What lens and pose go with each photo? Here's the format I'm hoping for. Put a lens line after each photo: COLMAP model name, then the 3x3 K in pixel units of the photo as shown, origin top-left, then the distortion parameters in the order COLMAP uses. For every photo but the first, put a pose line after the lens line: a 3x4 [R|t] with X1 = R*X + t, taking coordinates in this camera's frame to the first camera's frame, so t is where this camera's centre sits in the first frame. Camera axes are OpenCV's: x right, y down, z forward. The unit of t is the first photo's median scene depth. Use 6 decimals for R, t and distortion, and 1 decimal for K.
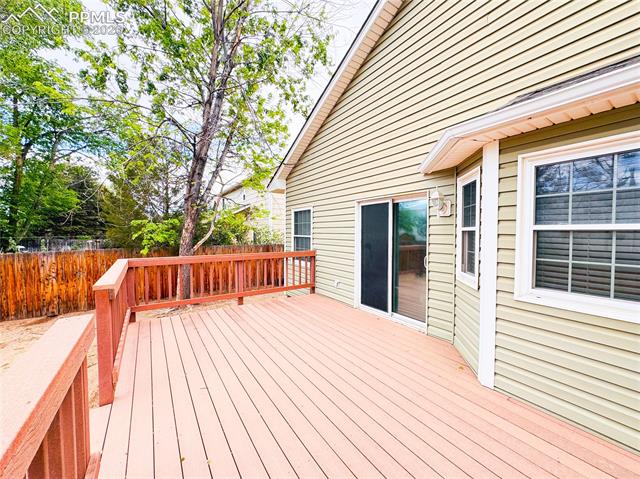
lens RADIAL K [[253.6, 0, 319.4], [0, 253.6, 238.7], [0, 0, 1]] dist [-0.001264, -0.000150]
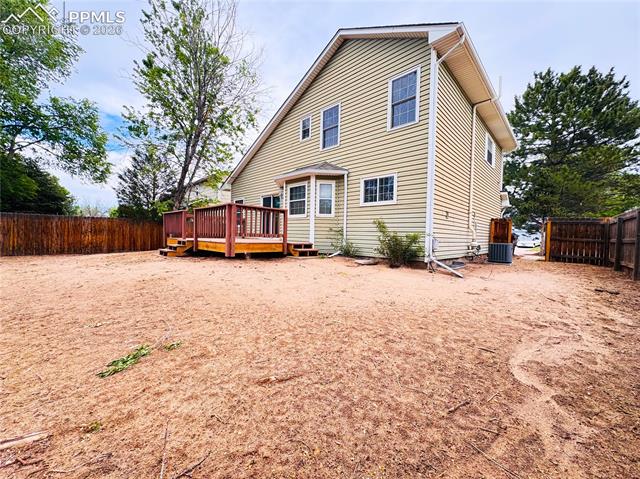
lens RADIAL K [[253.6, 0, 319.4], [0, 253.6, 238.7], [0, 0, 1]] dist [-0.001264, -0.000150]
pose [[0.976924, 0.019324, 0.212712, 0.119340], [-0.016594, 0.999756, -0.014613, 0.196486], [-0.212943, 0.010746, 0.977006, -1.014499]]
